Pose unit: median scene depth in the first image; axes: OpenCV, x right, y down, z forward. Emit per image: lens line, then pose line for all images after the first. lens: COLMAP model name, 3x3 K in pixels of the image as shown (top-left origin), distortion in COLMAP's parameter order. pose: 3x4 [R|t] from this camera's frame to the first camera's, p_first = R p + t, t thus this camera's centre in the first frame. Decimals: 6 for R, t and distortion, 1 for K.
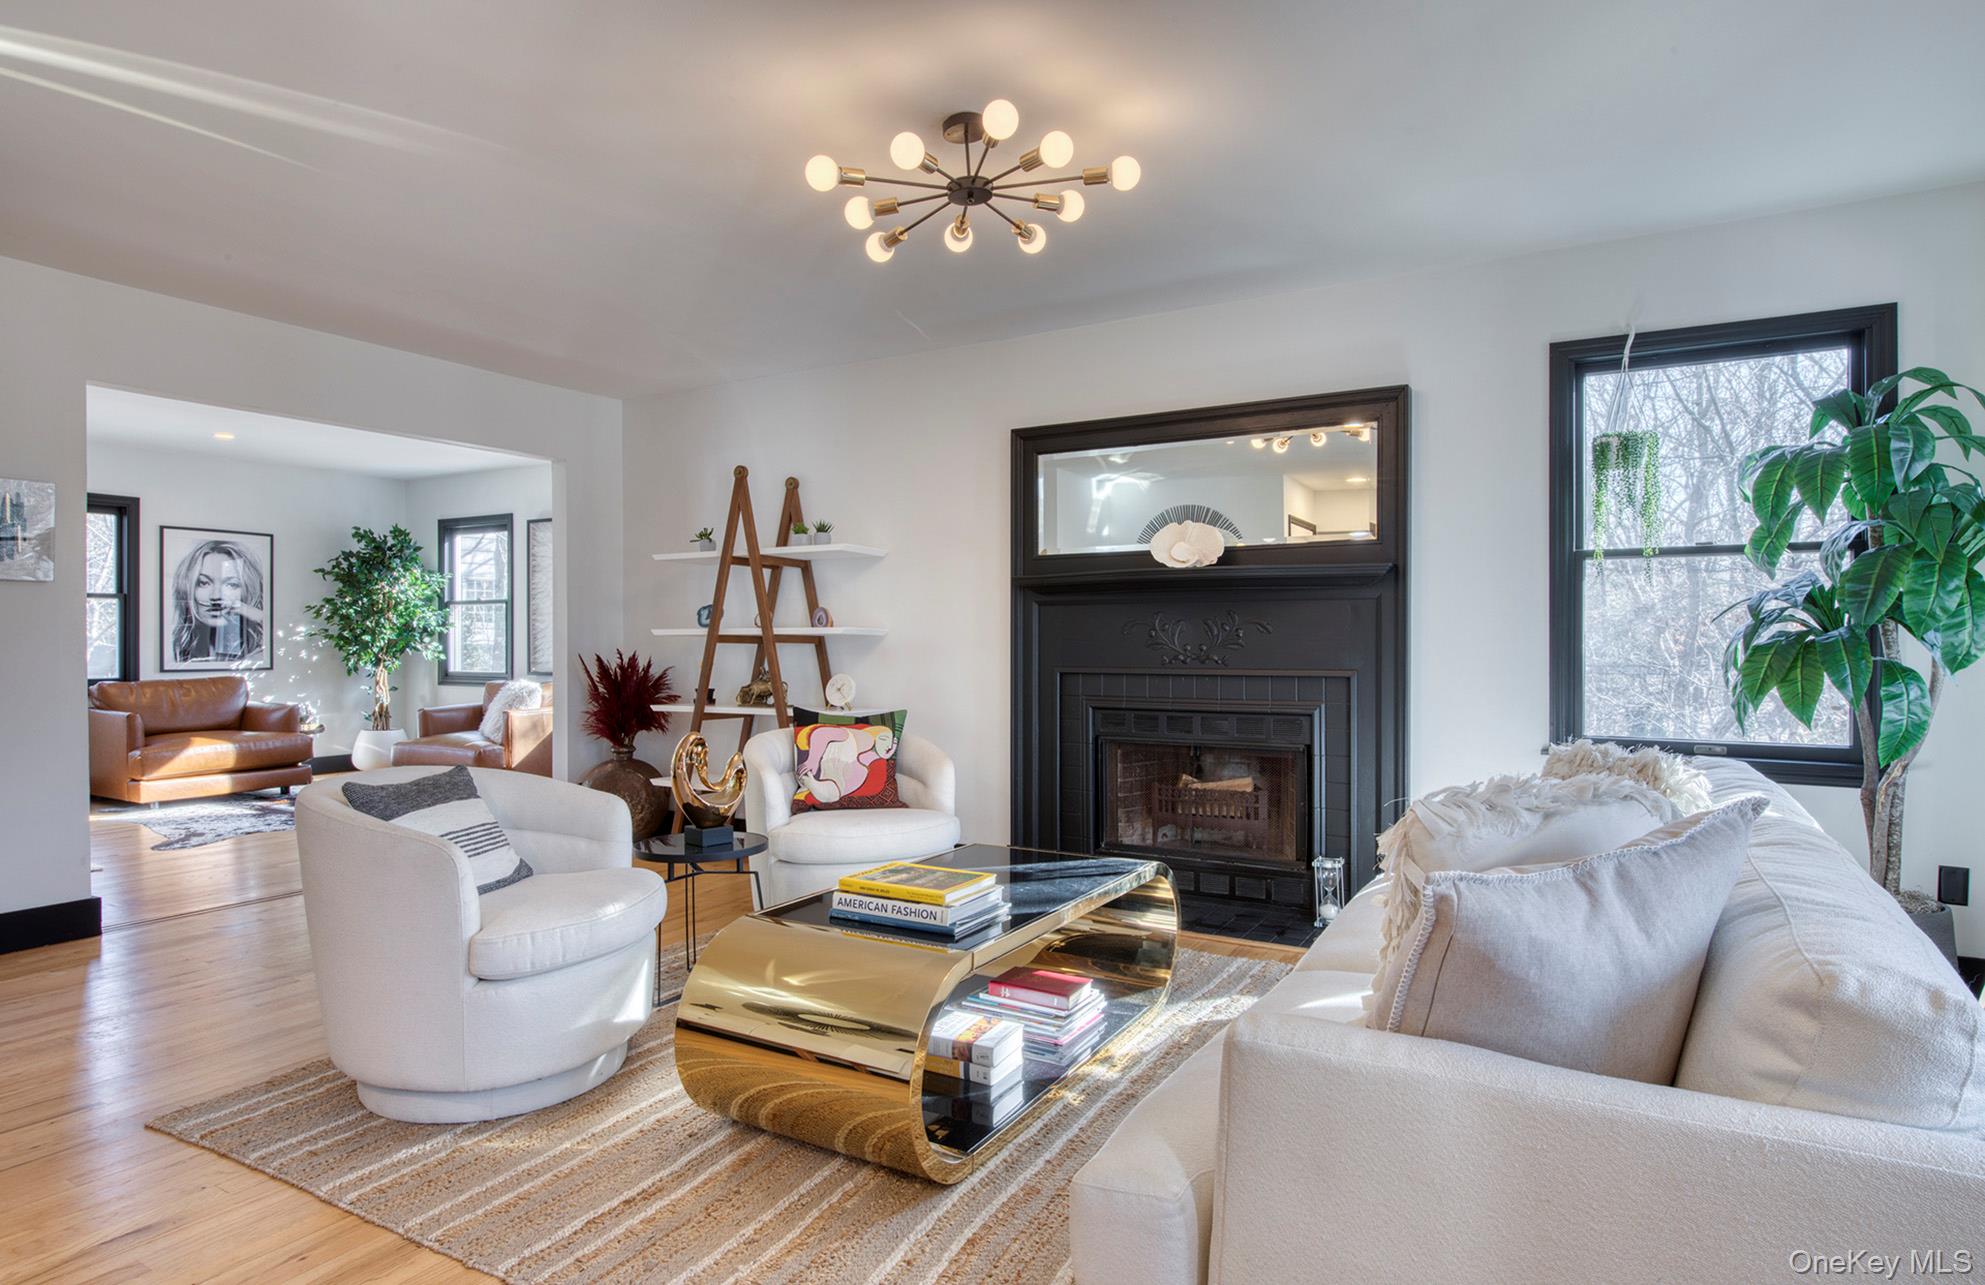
lens RADIAL K [[1041.9, 0, 1000.6], [0, 1041.9, 638.8], [0, 0, 1]] dist [0.004743, 0.000501]
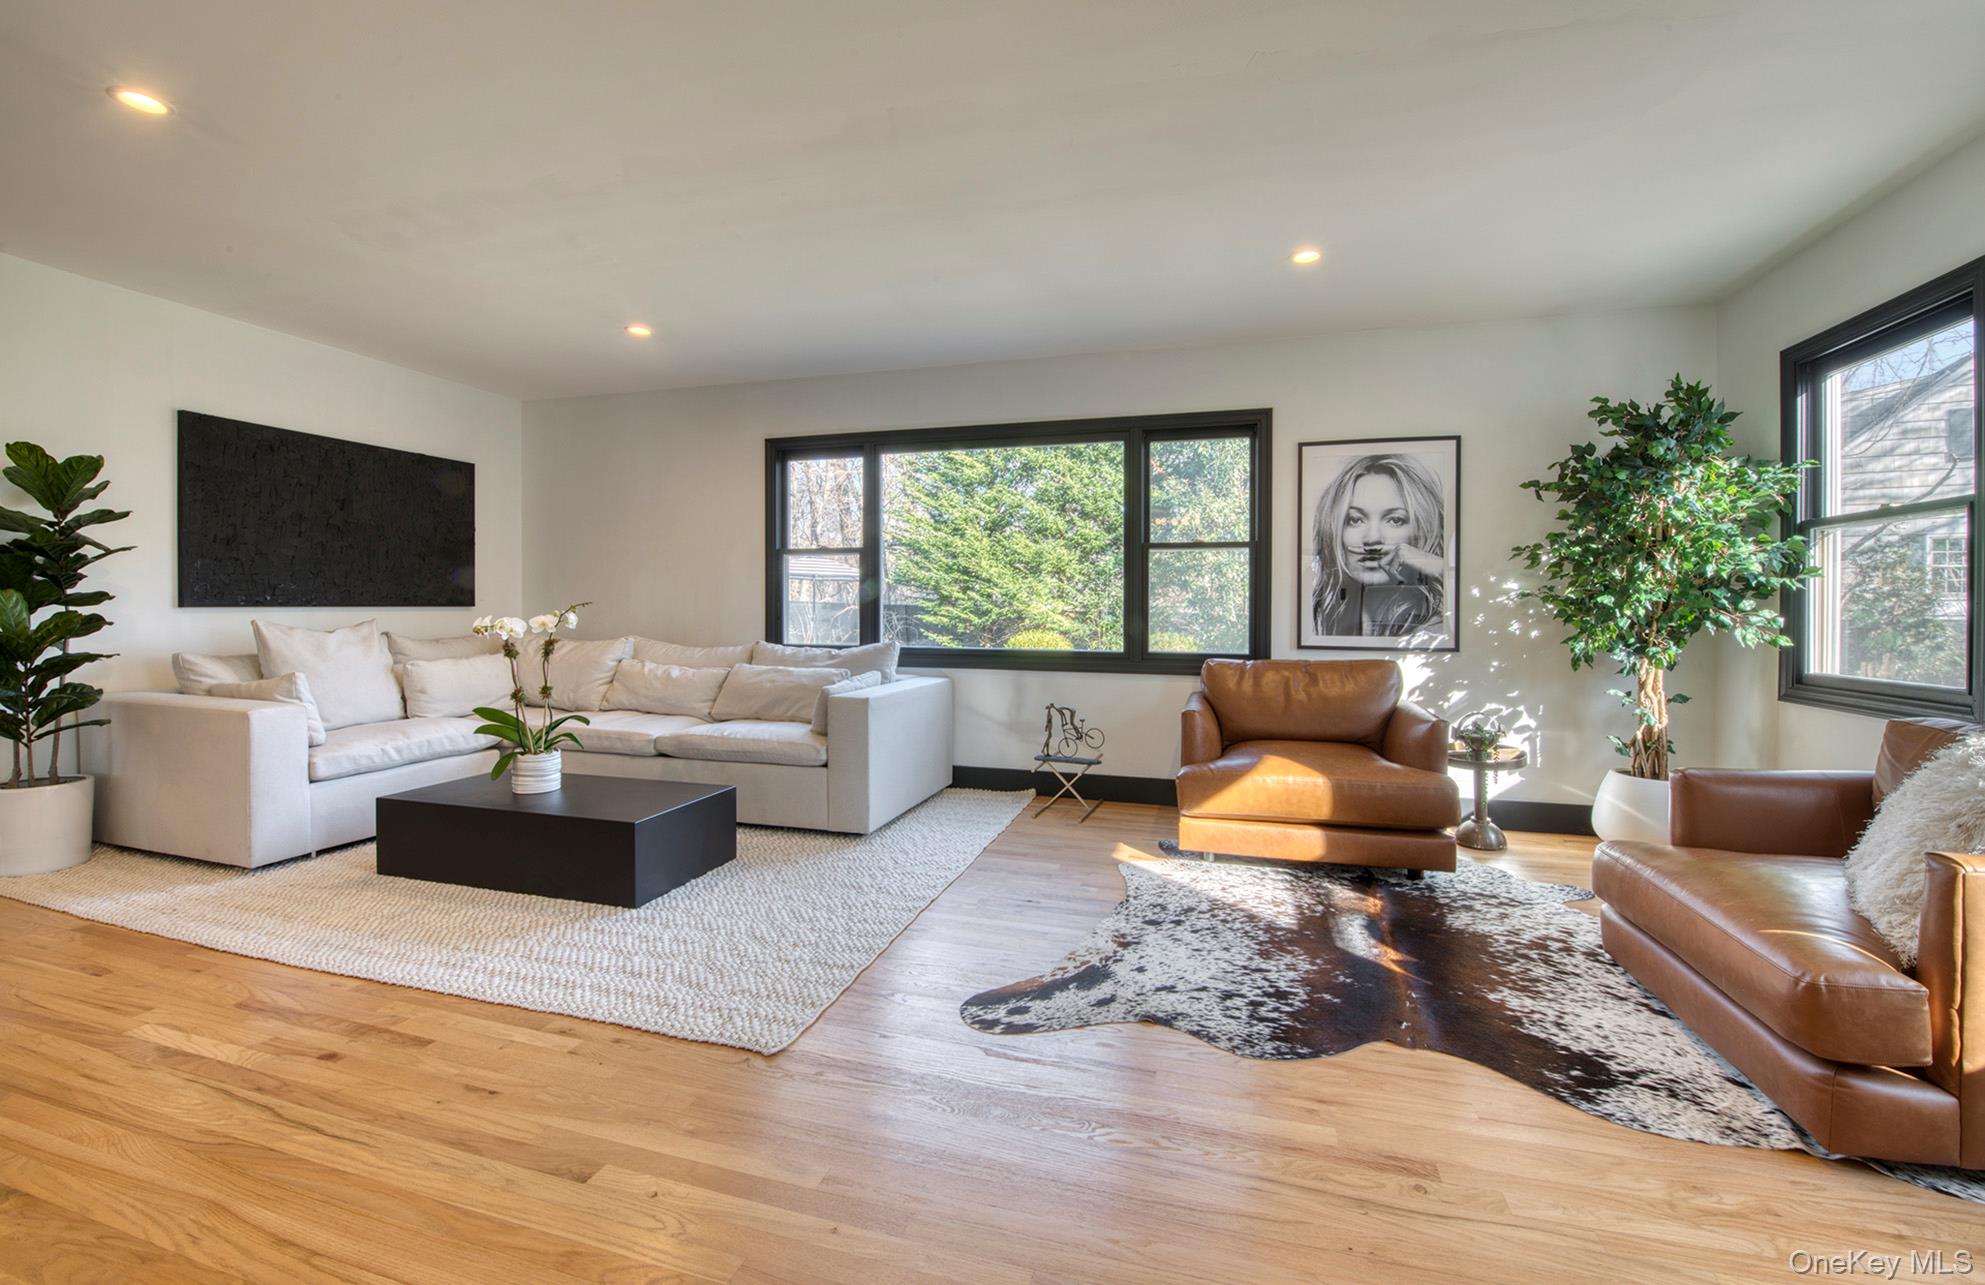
lens RADIAL K [[812.4, 0, 1006.2], [0, 812.4, 601.8], [0, 0, 1]] dist [-0.003682, -0.000654]
pose [[0.221146, -0.002212, -0.975238, -0.273907], [-0.004038, 0.999987, -0.003184, 0.002356], [0.975232, 0.004642, 0.221135, 0.608780]]
